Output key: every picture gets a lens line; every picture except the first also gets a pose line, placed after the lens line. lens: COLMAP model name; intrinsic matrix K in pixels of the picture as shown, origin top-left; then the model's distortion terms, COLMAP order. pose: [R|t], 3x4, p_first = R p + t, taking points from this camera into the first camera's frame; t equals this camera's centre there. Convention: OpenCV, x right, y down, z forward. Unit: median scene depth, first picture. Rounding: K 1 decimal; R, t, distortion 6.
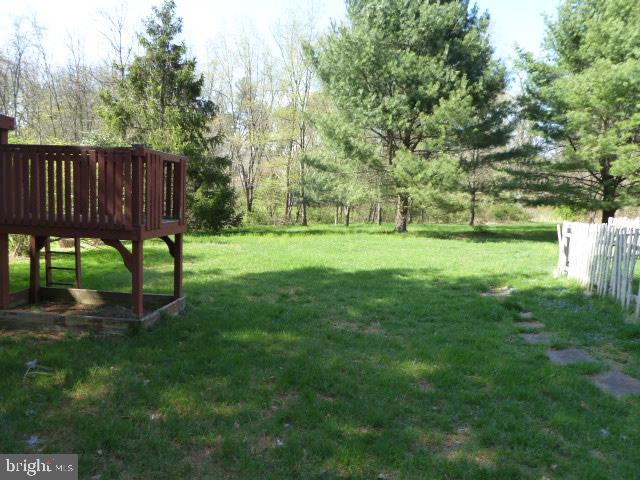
lens RADIAL K [[448.7, 0, 321.4], [0, 448.7, 231.9], [0, 0, 1]] dist [-0.048440, 0.020777]
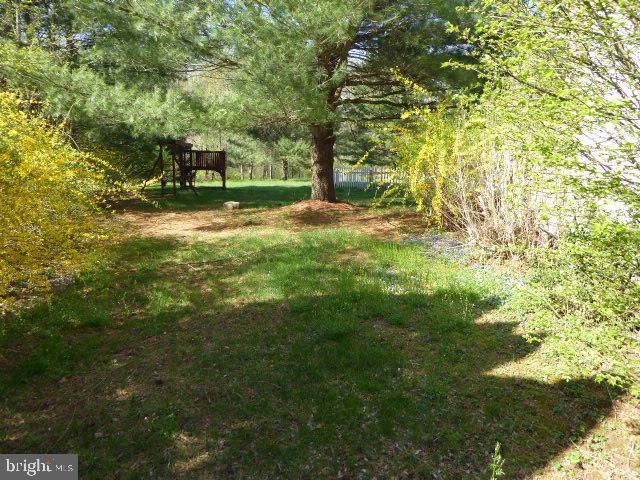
lens RADIAL K [[448.7, 0, 321.4], [0, 448.7, 231.9], [0, 0, 1]] dist [-0.048440, 0.020777]
pose [[0.971034, -0.049748, 0.233706, -0.123385], [0.031517, 0.996207, 0.081109, 0.072396], [-0.236855, -0.071394, 0.968918, -0.896155]]
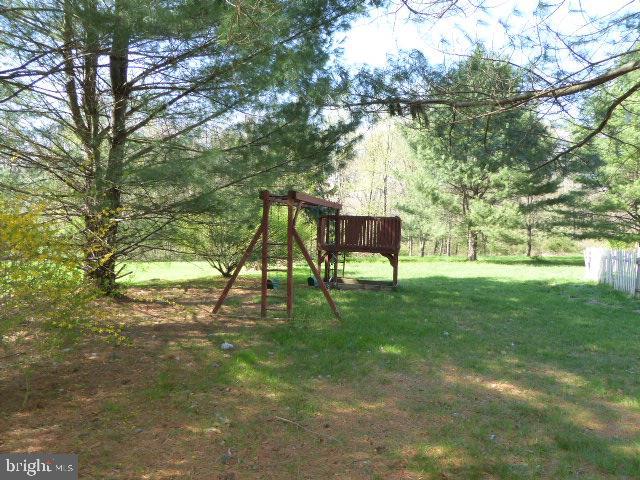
lens RADIAL K [[448.7, 0, 321.4], [0, 448.7, 231.9], [0, 0, 1]] dist [-0.048440, 0.020777]
pose [[0.994252, -0.009482, -0.106648, -0.129010], [0.000882, 0.996762, -0.080402, 0.022803], [0.107065, 0.079846, 0.991041, -0.354666]]
